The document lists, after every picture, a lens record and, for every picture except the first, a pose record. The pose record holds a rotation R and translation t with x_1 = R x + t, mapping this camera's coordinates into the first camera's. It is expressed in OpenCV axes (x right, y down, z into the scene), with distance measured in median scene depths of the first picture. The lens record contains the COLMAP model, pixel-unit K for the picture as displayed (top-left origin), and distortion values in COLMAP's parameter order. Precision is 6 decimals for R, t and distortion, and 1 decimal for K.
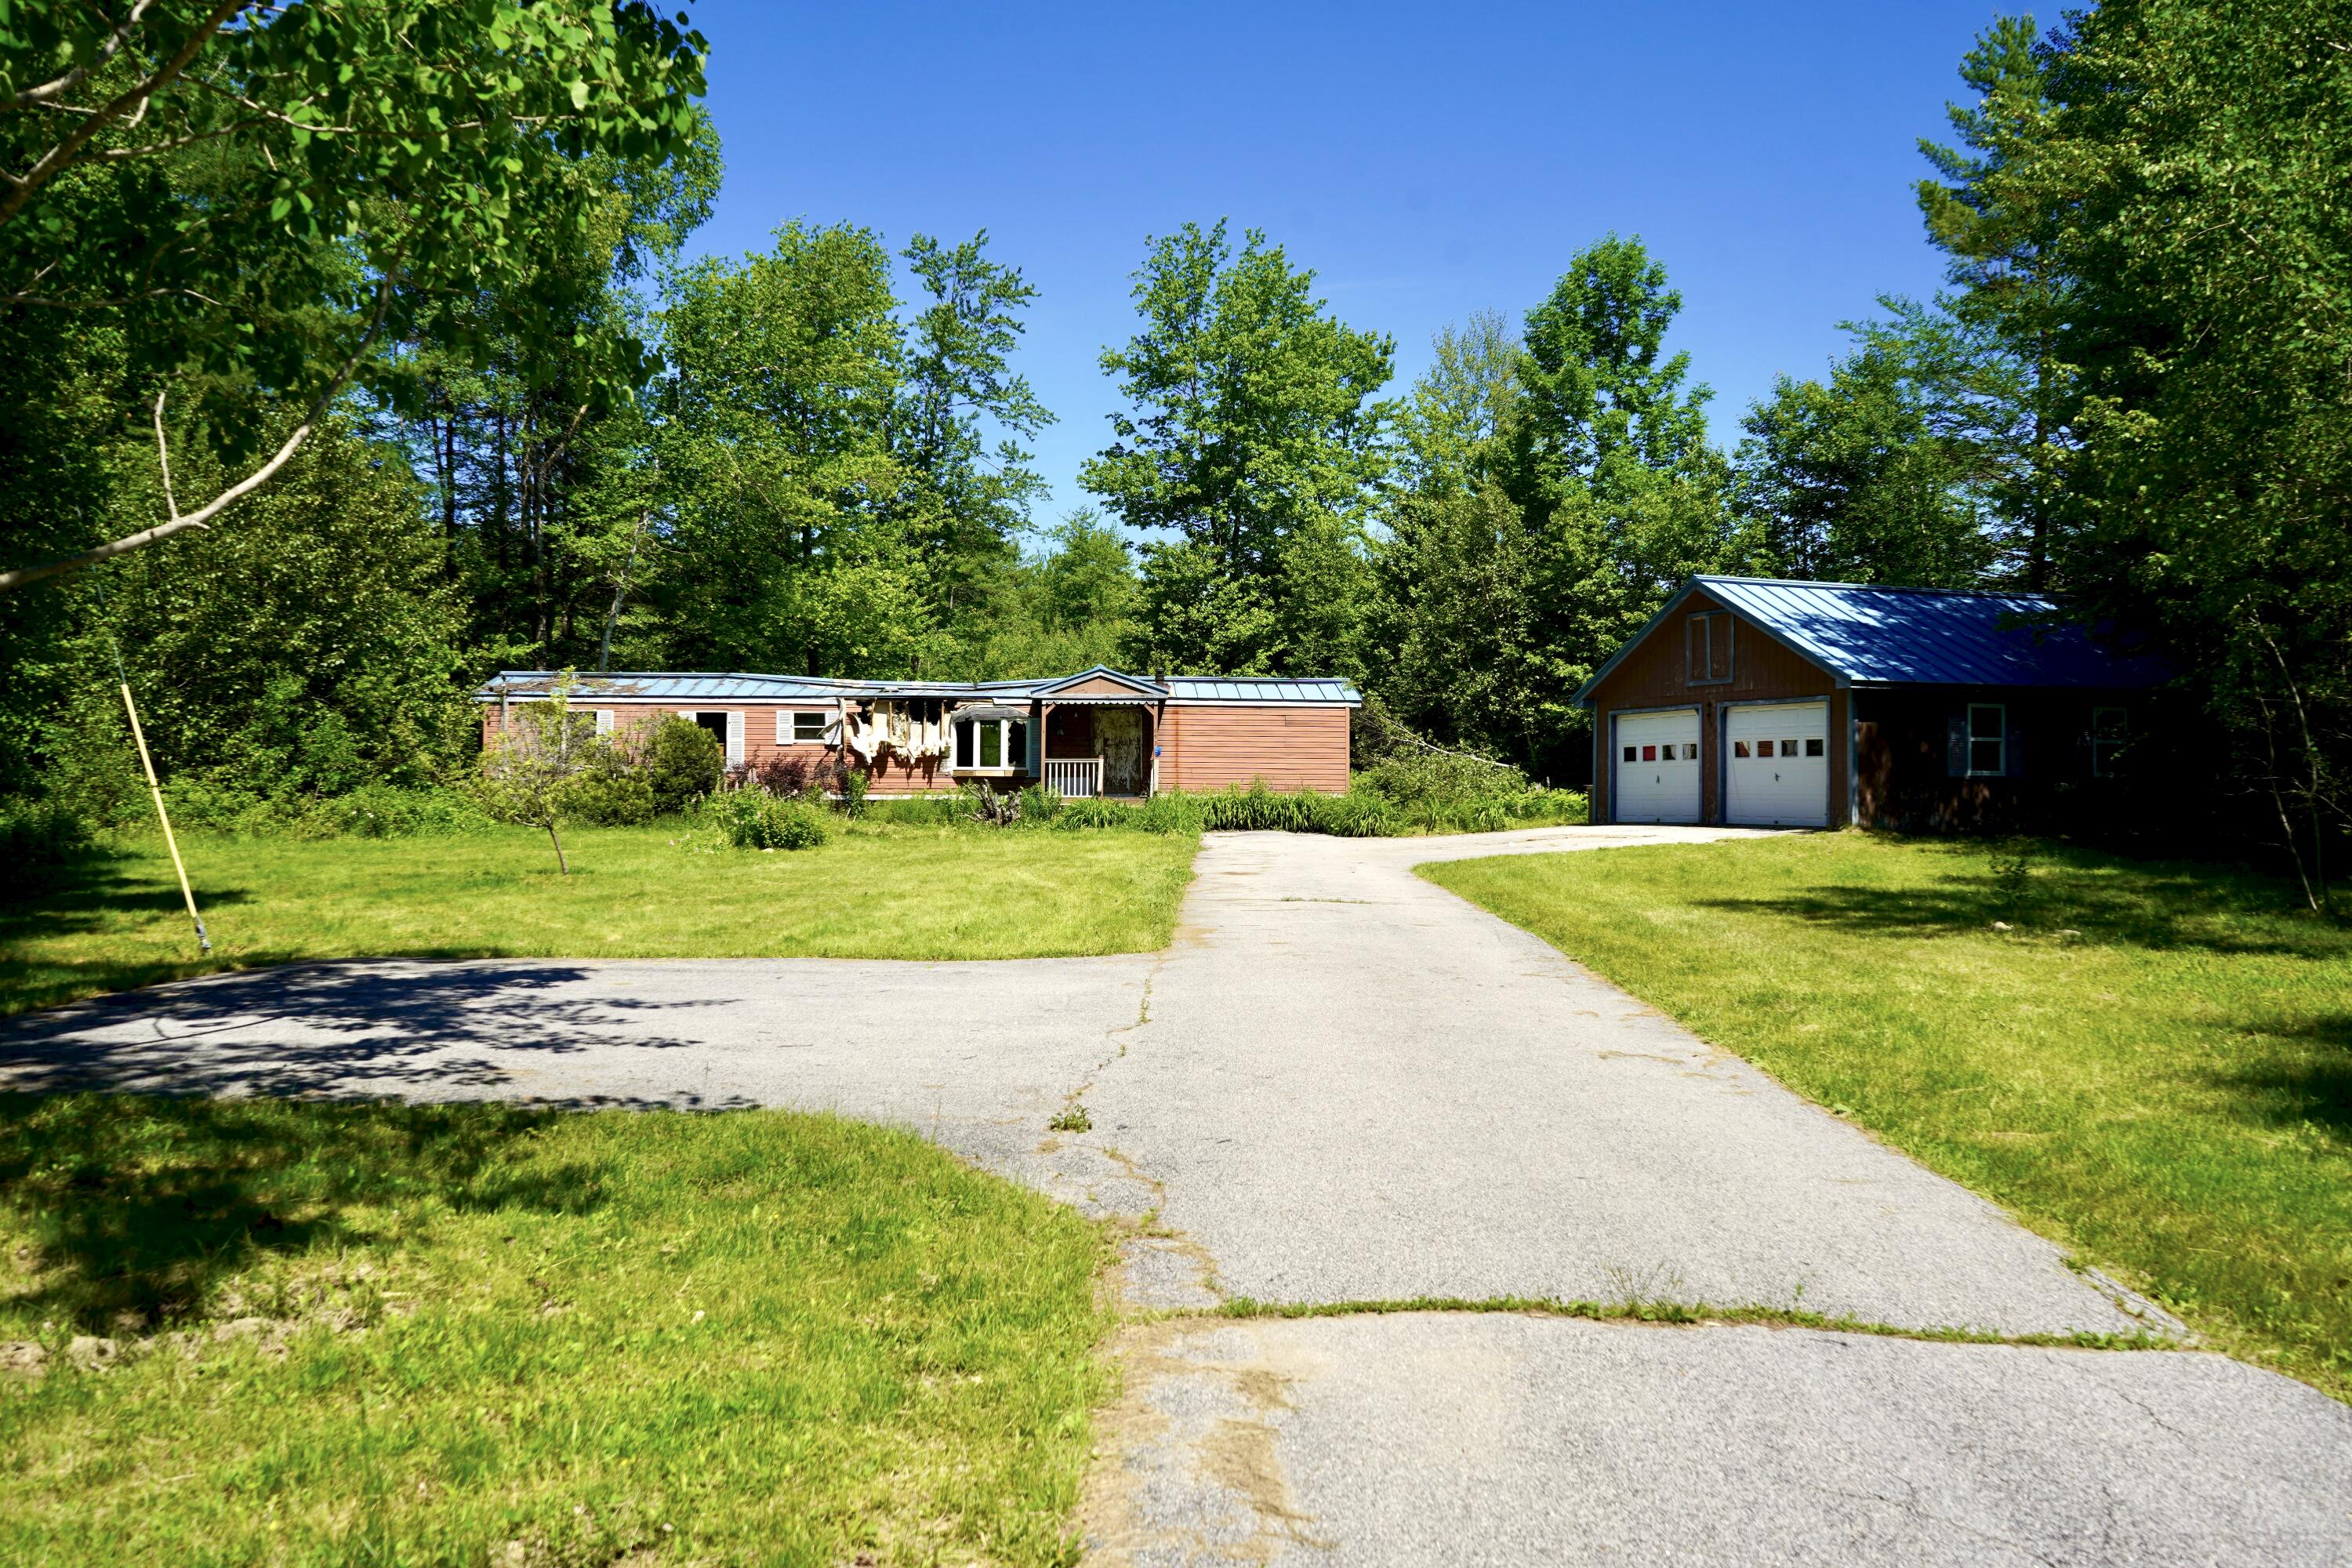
lens RADIAL K [[1855.2, 0, 1178.7], [0, 1855.2, 790.2], [0, 0, 1]] dist [-0.030920, 0.023750]
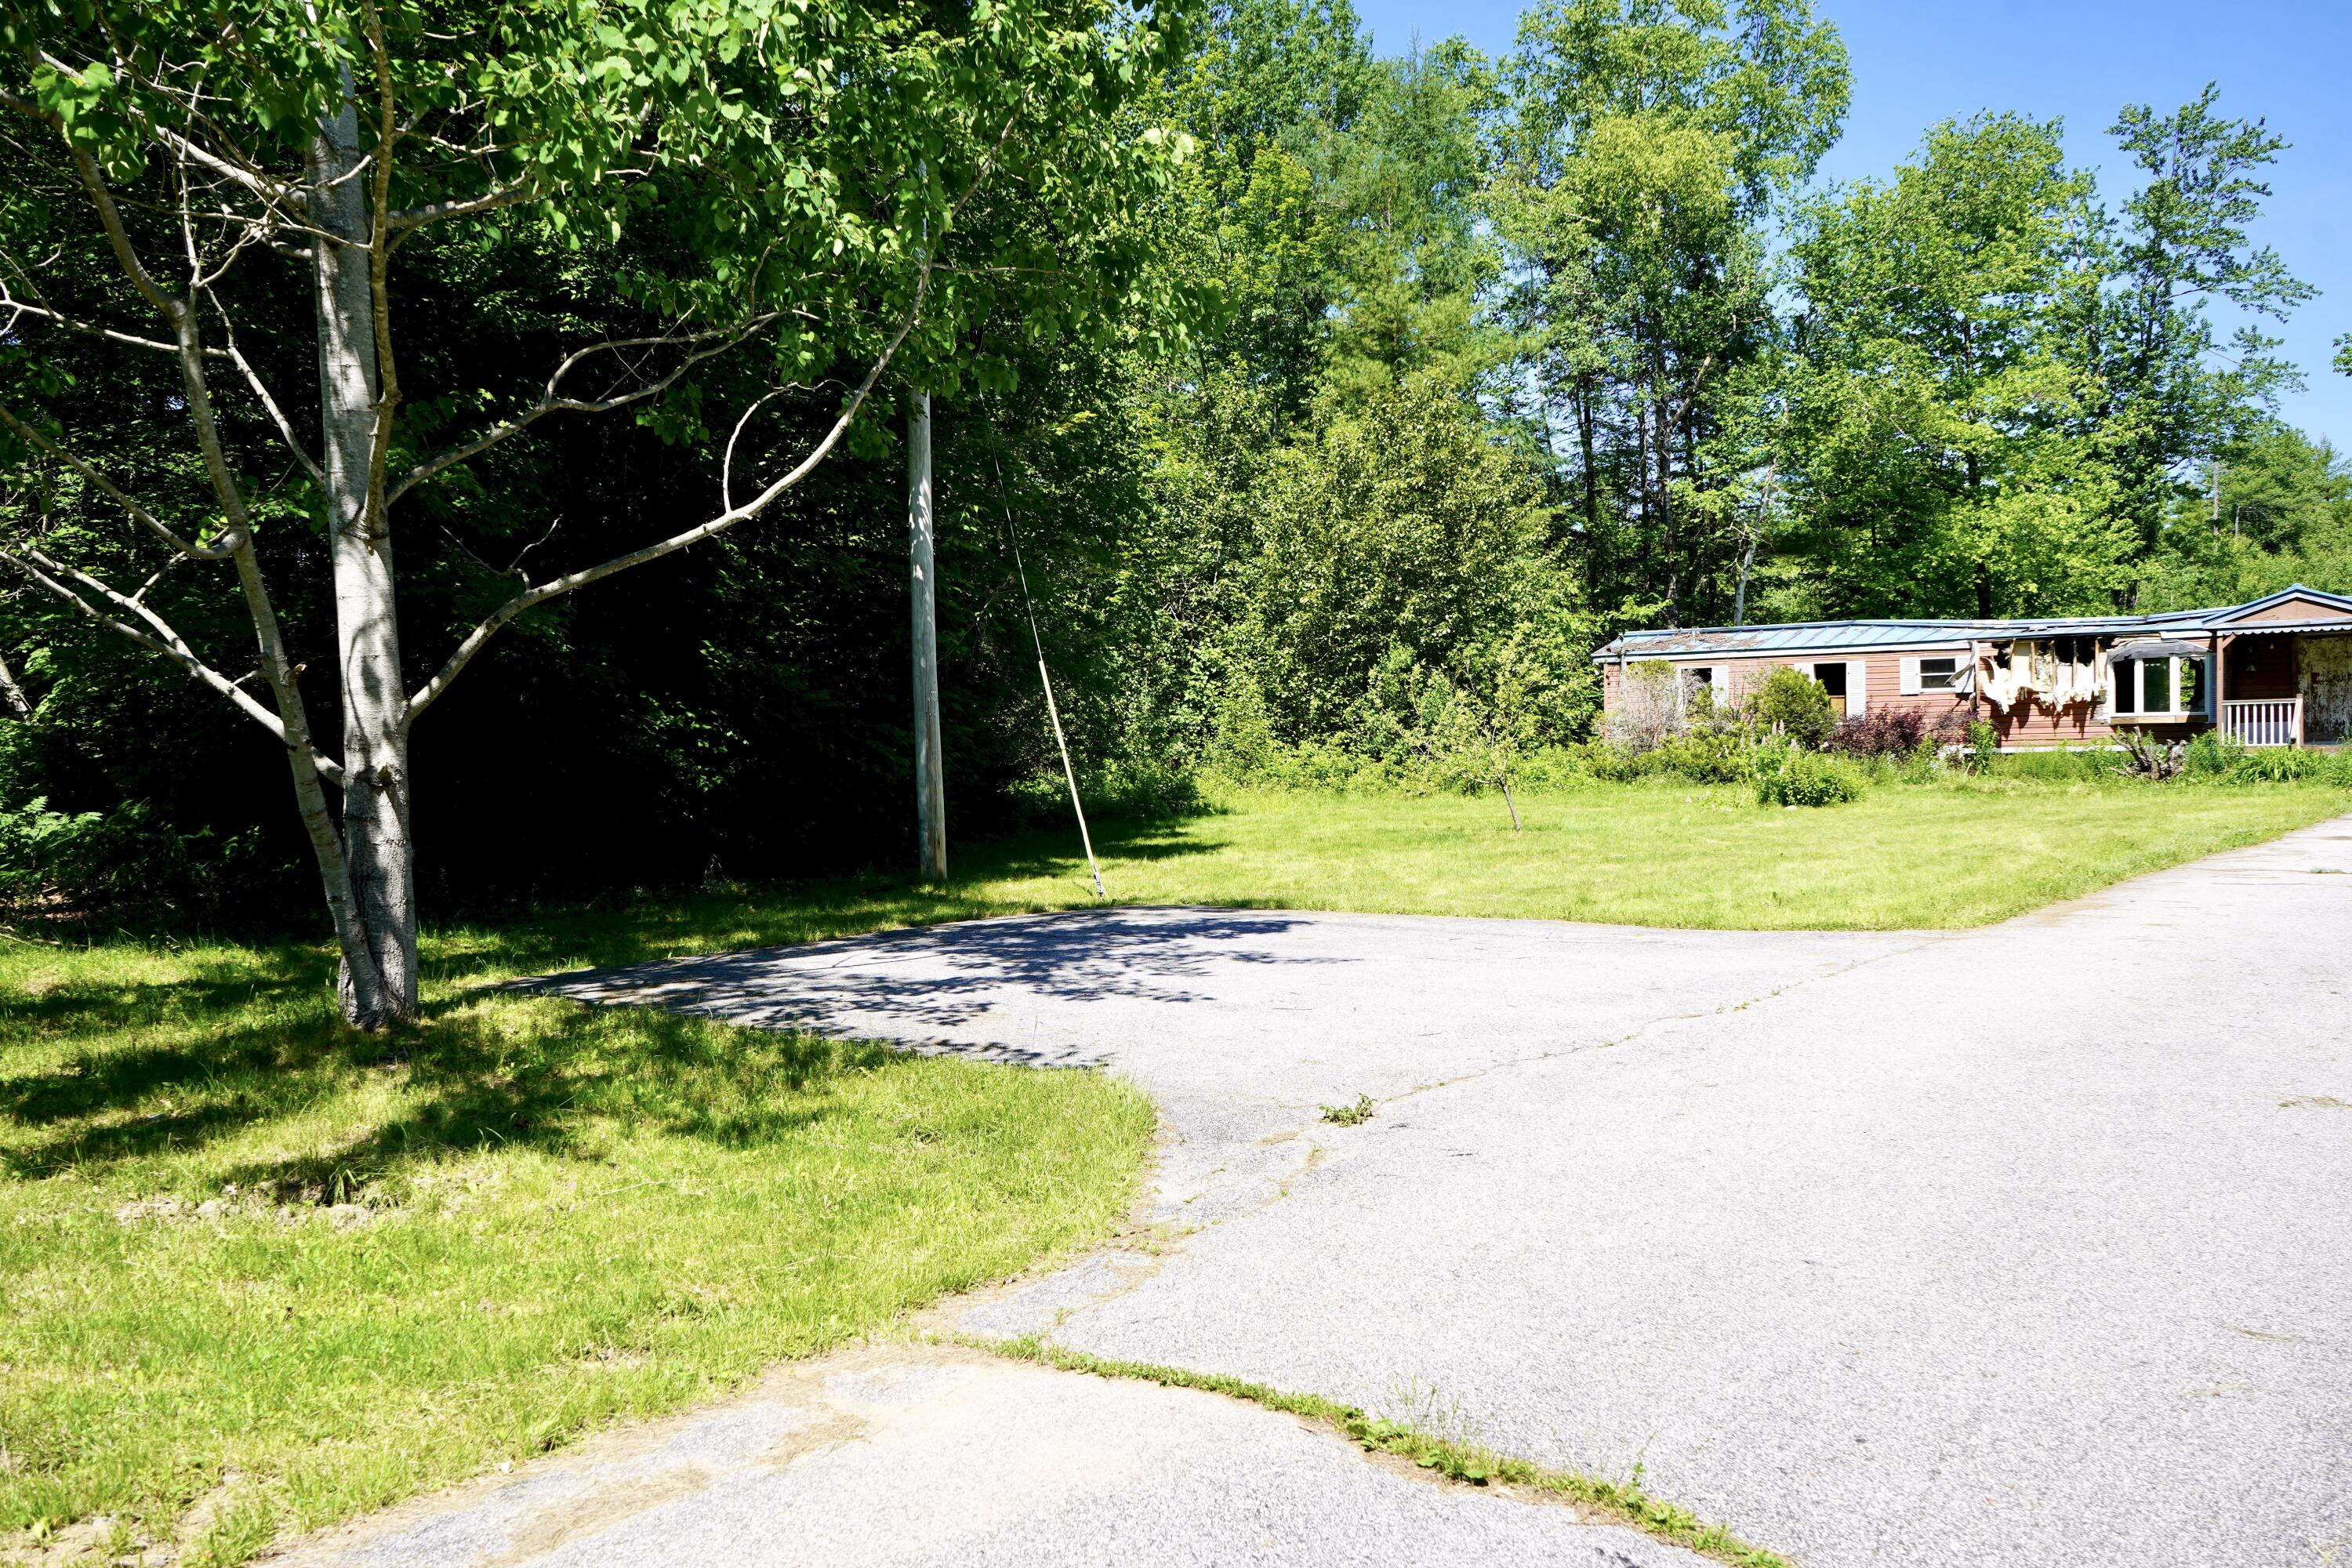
lens RADIAL K [[1866.0, 0, 1170.8], [0, 1866.0, 779.7], [0, 0, 1]] dist [-0.022480, 0.011545]
pose [[0.787210, -0.007566, -0.616638, 0.060074], [0.017419, 0.999799, 0.009970, 0.001916], [0.616438, -0.018590, 0.787184, 0.039059]]
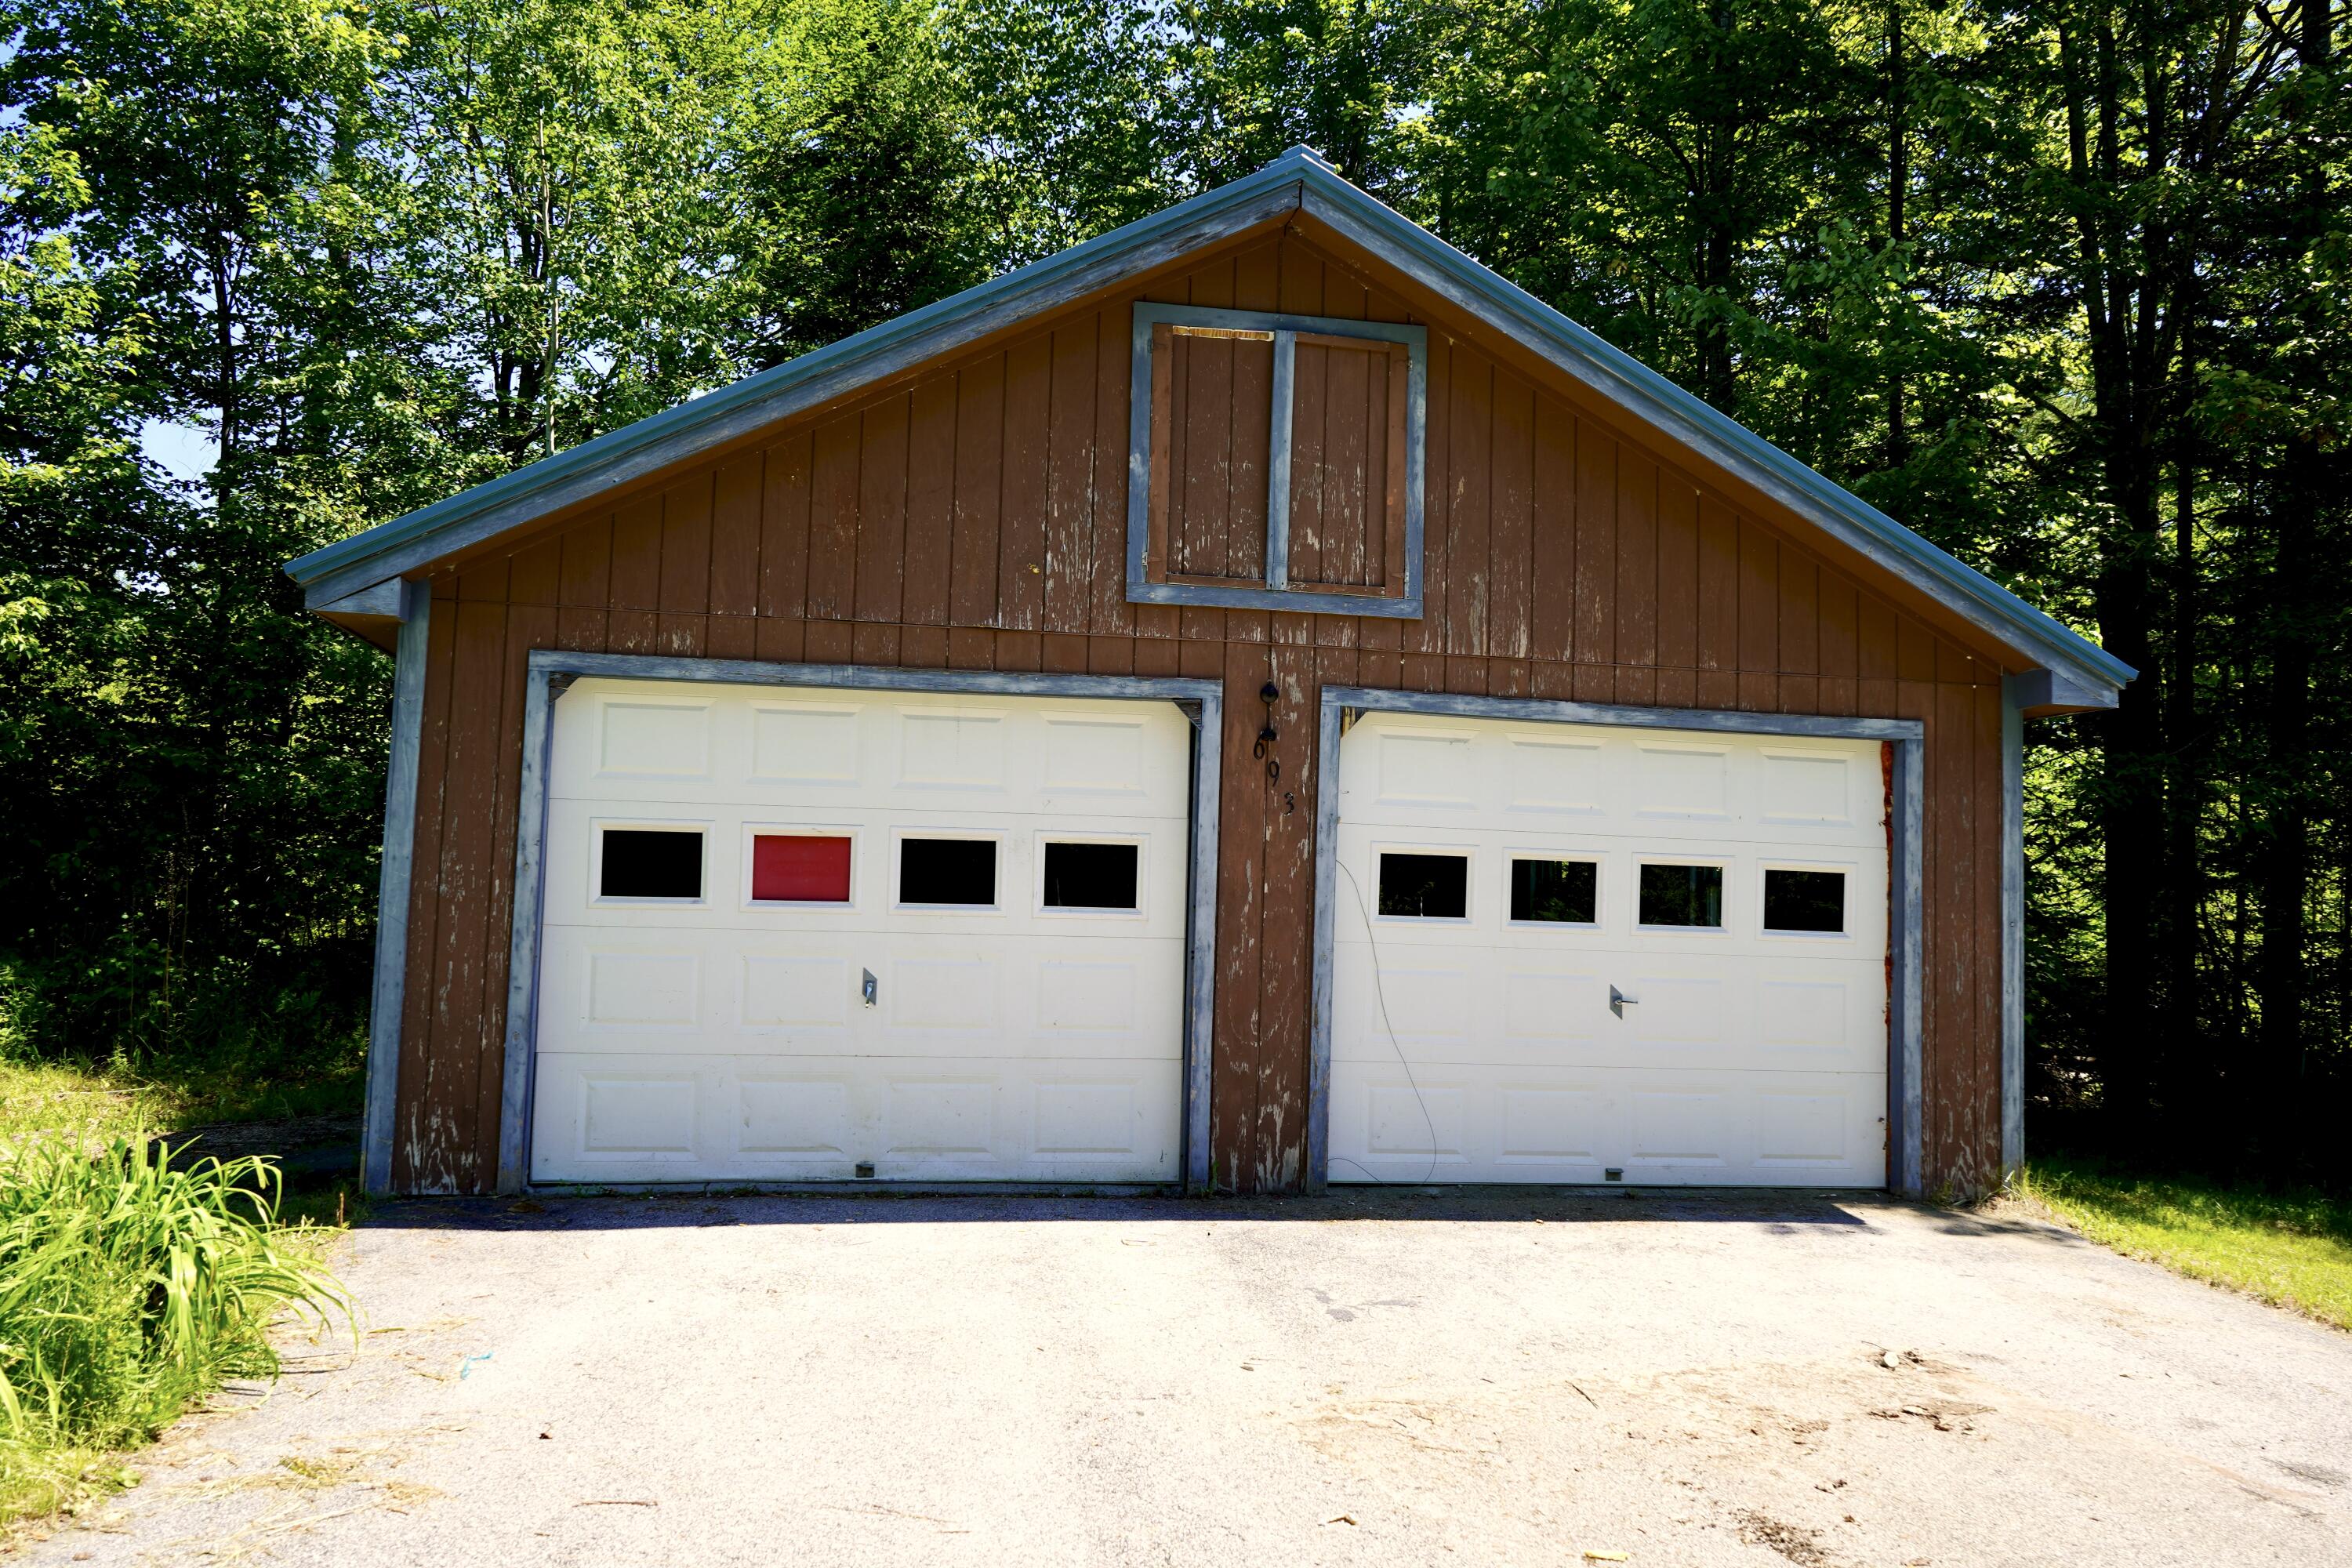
lens RADIAL K [[1855.2, 0, 1178.7], [0, 1855.2, 790.2], [0, 0, 1]] dist [-0.030920, 0.023750]
pose [[0.205615, 0.078191, 0.975504, 0.033020], [-0.031547, 0.996815, -0.073250, -0.010410], [-0.978124, -0.015713, 0.207426, 0.663465]]
